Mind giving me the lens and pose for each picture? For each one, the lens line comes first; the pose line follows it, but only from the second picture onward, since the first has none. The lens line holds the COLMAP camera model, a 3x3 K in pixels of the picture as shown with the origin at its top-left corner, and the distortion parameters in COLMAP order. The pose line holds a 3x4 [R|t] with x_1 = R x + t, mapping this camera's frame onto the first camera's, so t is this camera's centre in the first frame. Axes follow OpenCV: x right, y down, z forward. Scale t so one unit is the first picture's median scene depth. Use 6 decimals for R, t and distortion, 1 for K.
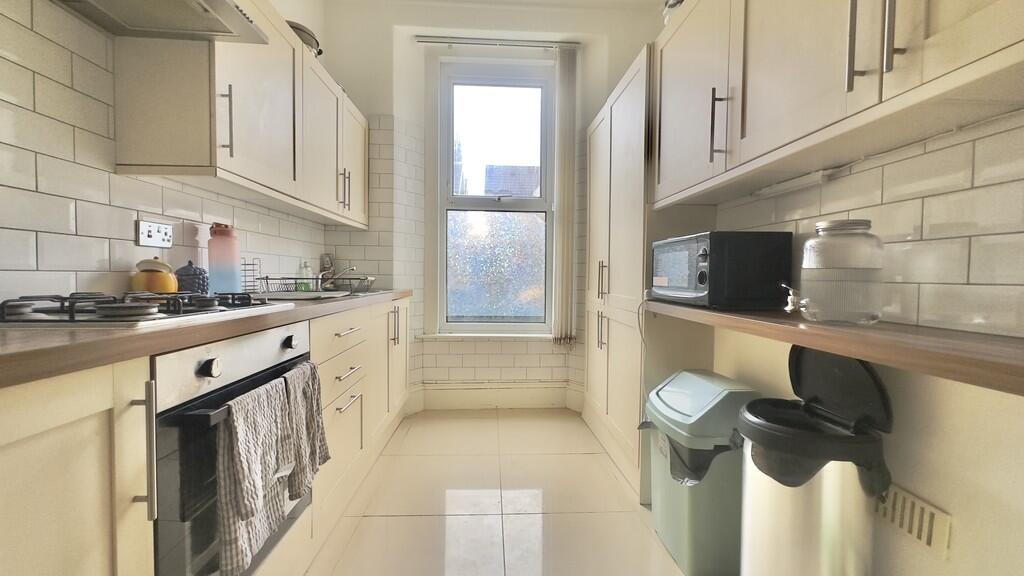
lens RADIAL K [[408.0, 0, 510.6], [0, 408.0, 287.7], [0, 0, 1]] dist [-0.001663, -0.000234]
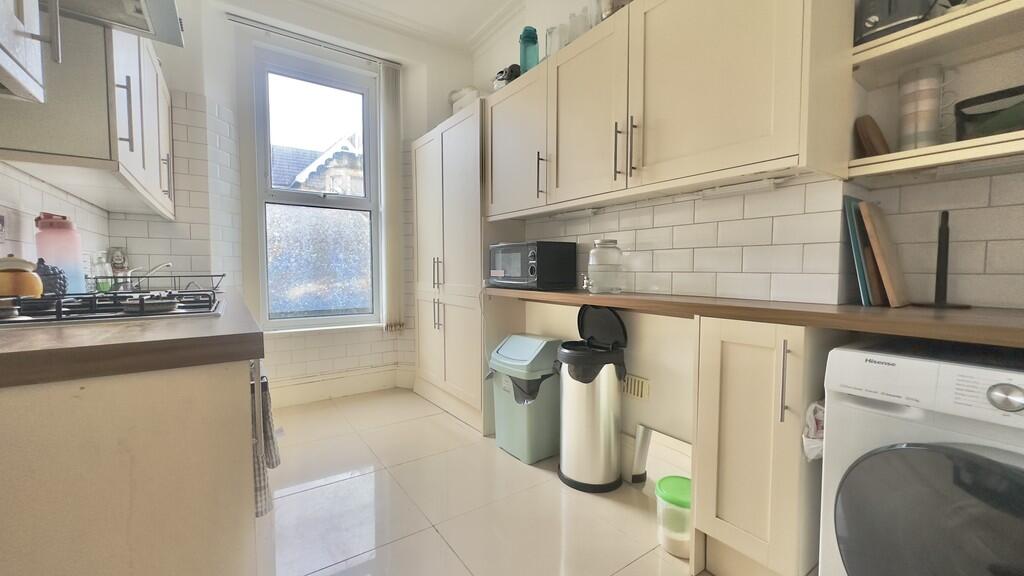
lens RADIAL K [[408.0, 0, 510.6], [0, 408.0, 287.7], [0, 0, 1]] dist [-0.001663, -0.000234]
pose [[0.848450, -0.034877, 0.528126, -0.417748], [0.026117, 0.999370, 0.024040, 0.002045], [-0.528631, -0.006604, 0.848826, -0.278226]]
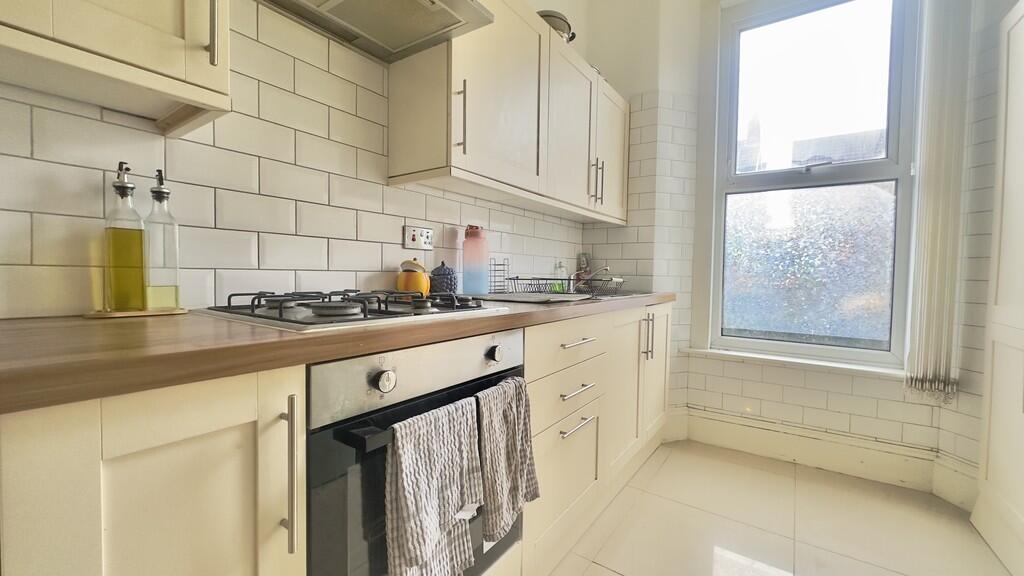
lens RADIAL K [[408.0, 0, 510.6], [0, 408.0, 287.7], [0, 0, 1]] dist [-0.001663, -0.000234]
pose [[0.788922, 0.024372, -0.614010, 0.009598], [-0.025104, 0.999657, 0.007423, -0.010261], [0.613980, 0.009558, 0.789263, 0.282076]]
